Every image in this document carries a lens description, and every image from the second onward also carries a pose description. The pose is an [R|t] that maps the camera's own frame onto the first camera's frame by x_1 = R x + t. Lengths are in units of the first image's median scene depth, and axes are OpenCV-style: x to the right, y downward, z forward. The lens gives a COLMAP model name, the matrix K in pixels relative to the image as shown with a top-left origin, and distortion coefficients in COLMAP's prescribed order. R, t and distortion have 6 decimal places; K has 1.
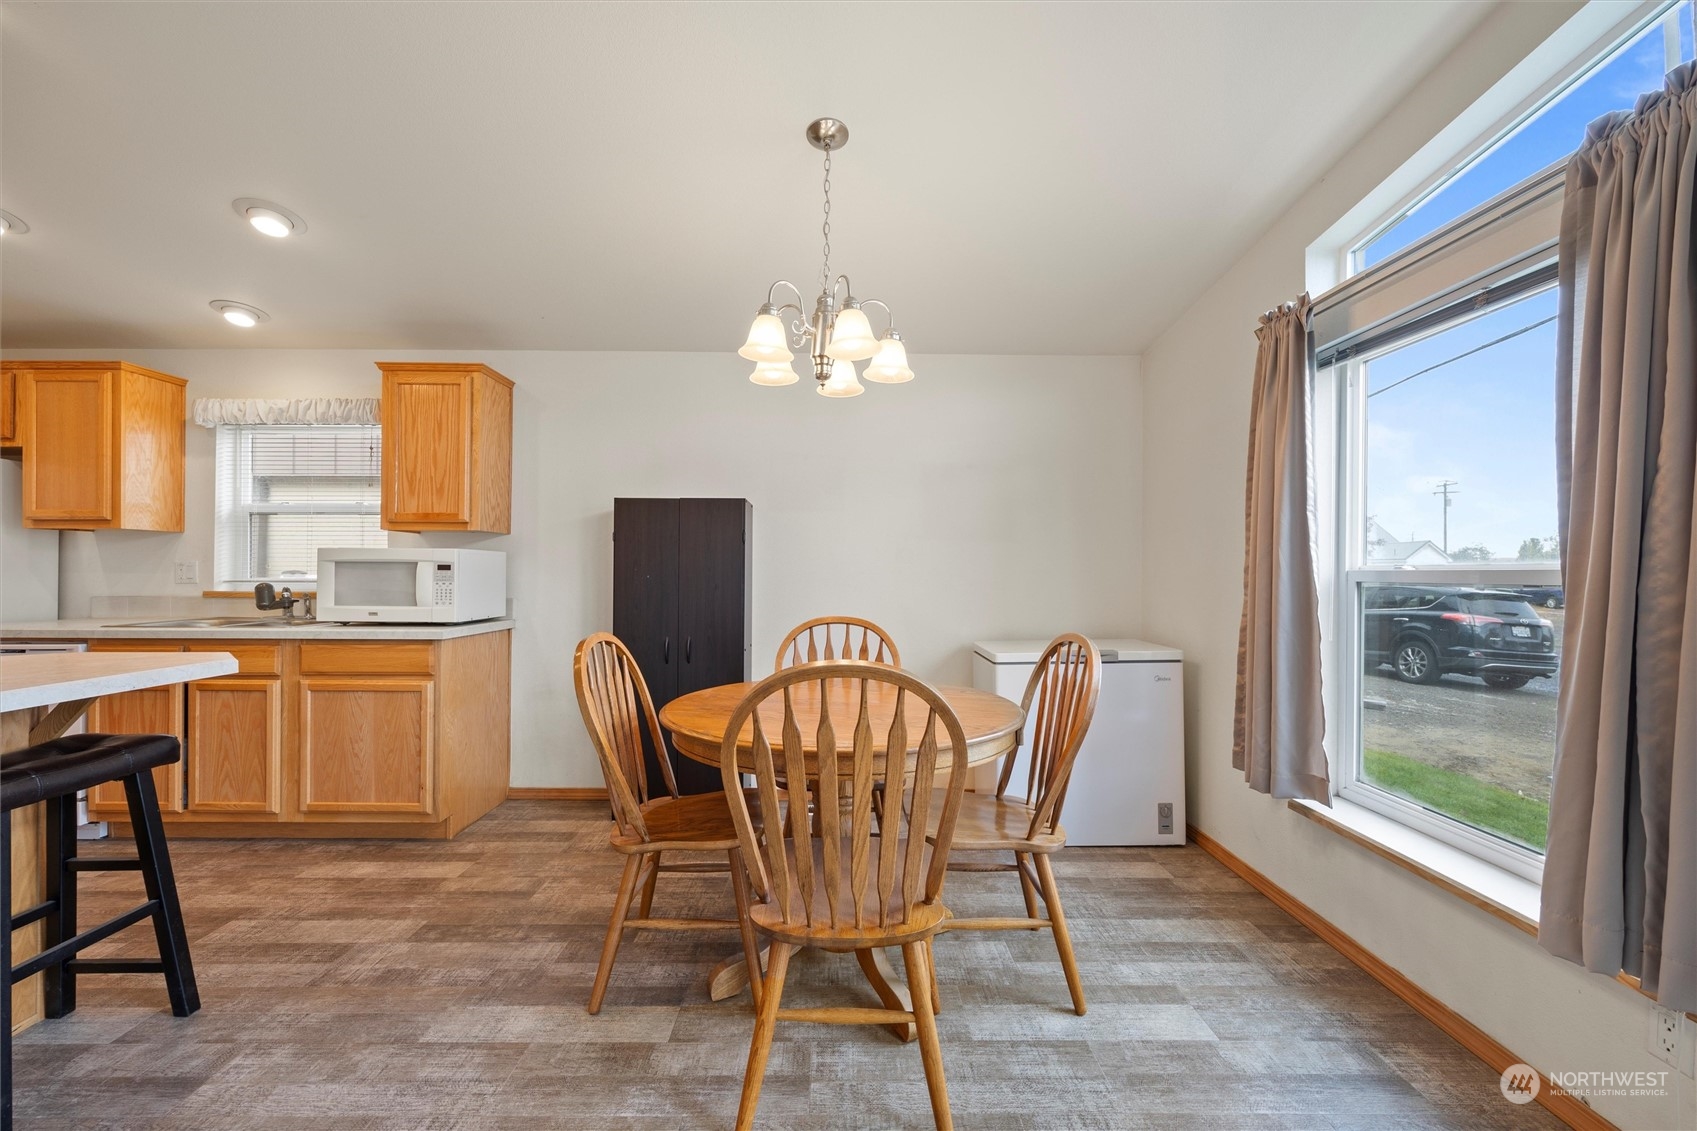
lens RADIAL K [[684.9, 0, 844.9], [0, 684.9, 568.8], [0, 0, 1]] dist [-0.001998, 0.000295]
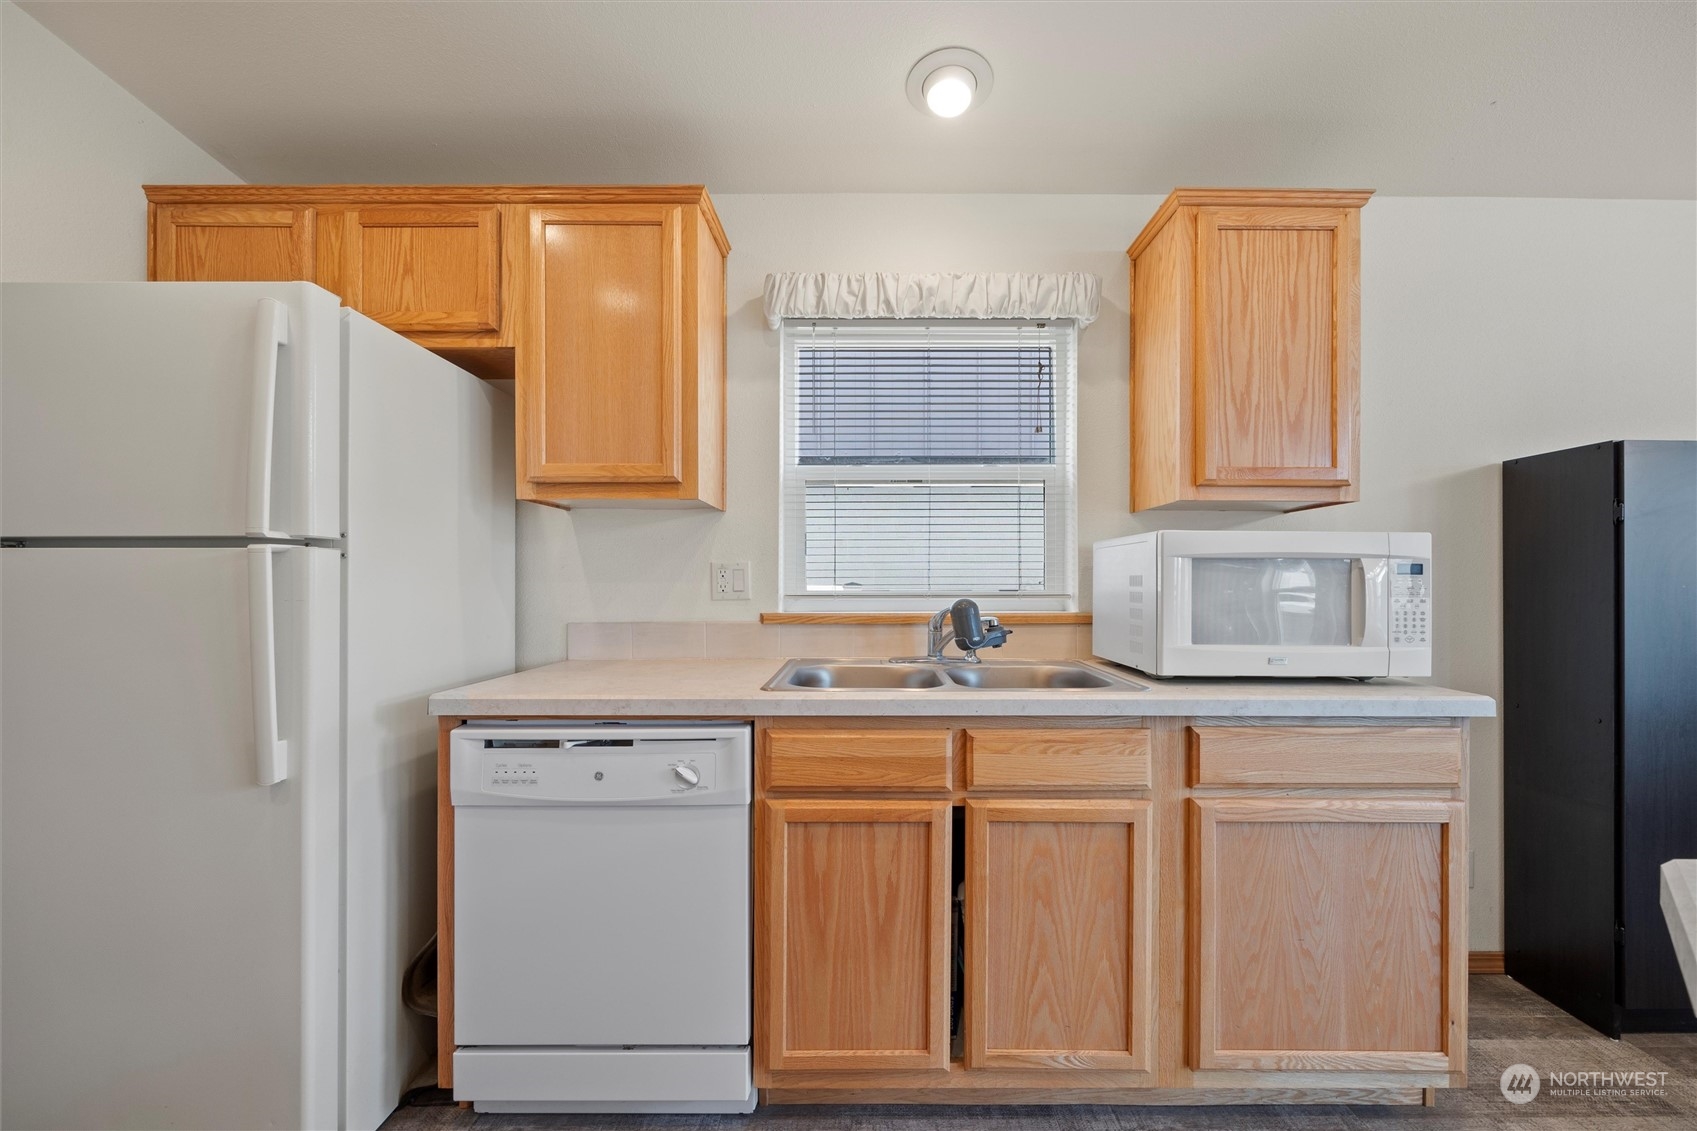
lens RADIAL K [[684.9, 0, 865.8], [0, 684.9, 581.2], [0, 0, 1]] dist [-0.001998, 0.000295]
pose [[0.999994, -0.002107, -0.002610, -0.929156], [0.002120, 0.999985, 0.005074, 0.003308], [0.002600, -0.005079, 0.999984, 0.462678]]
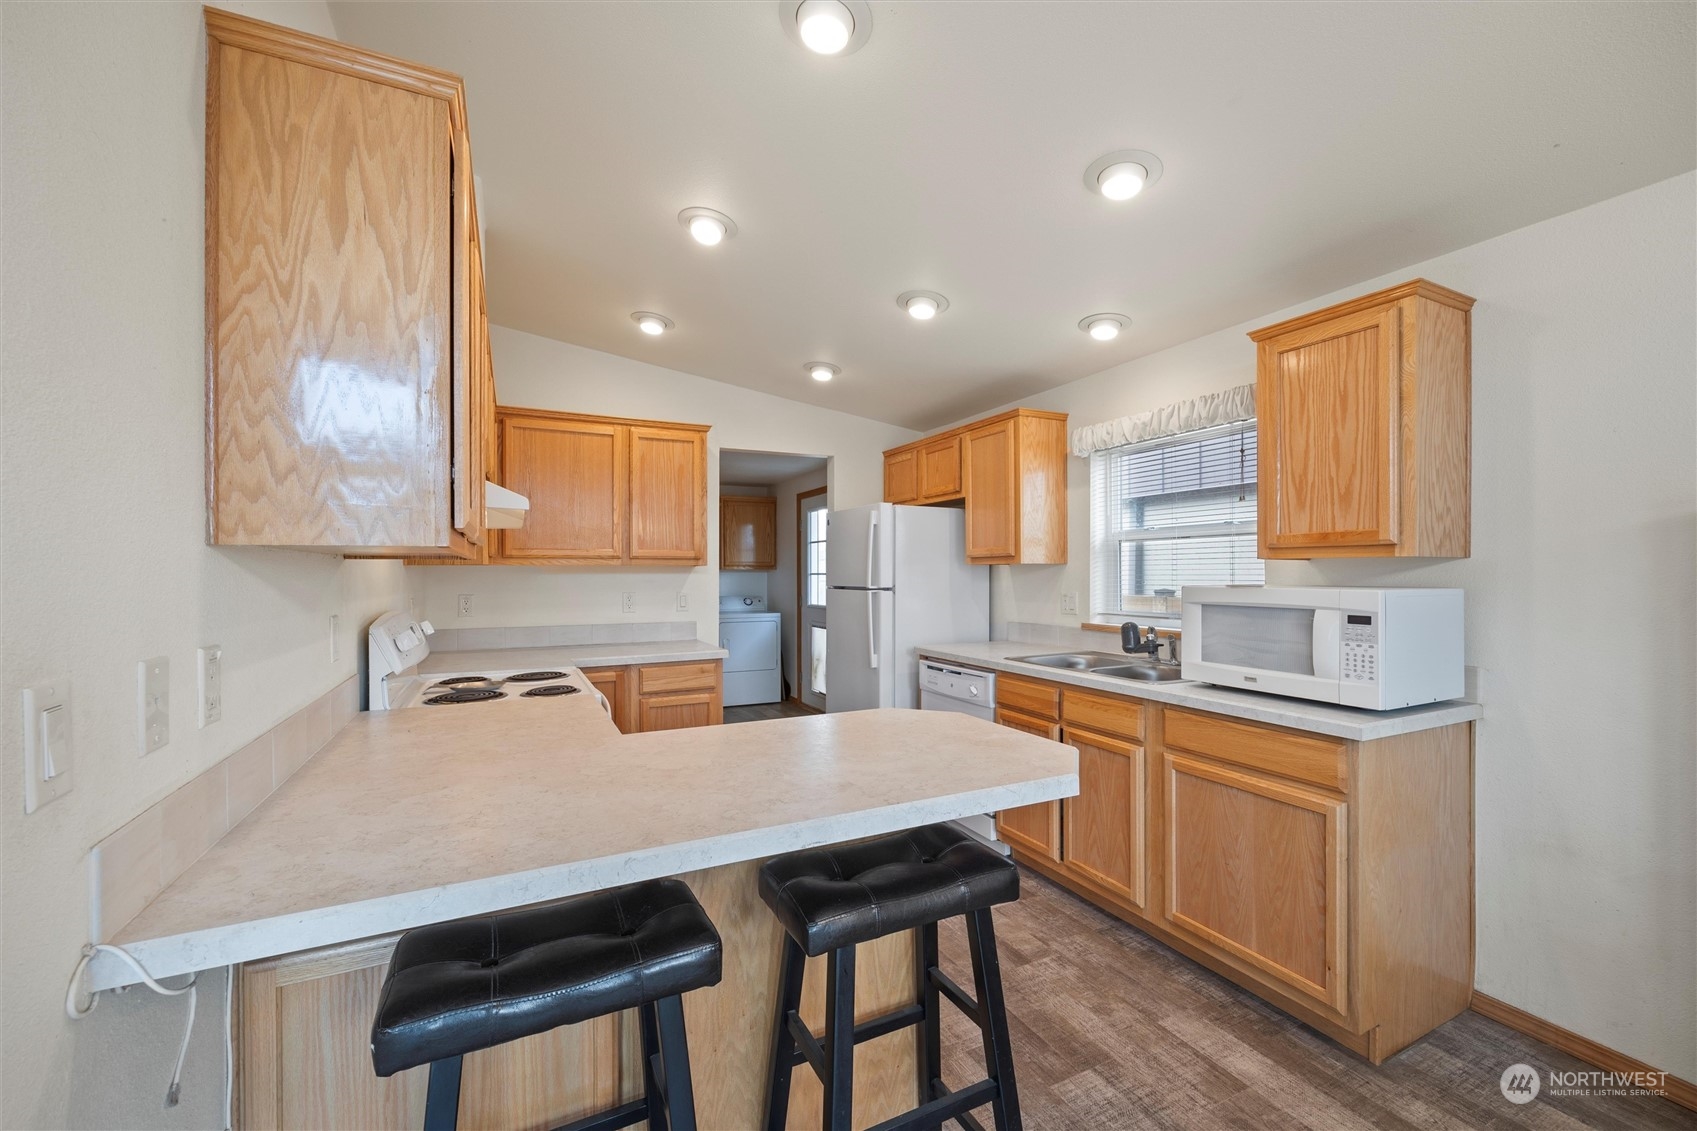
lens RADIAL K [[684.9, 0, 847.9], [0, 684.9, 570.2], [0, 0, 1]] dist [-0.001998, 0.000295]
pose [[0.438574, -0.008758, -0.898652, -0.214245], [0.007789, 0.999952, -0.005944, -0.044629], [0.898661, -0.004392, 0.438622, 0.286904]]
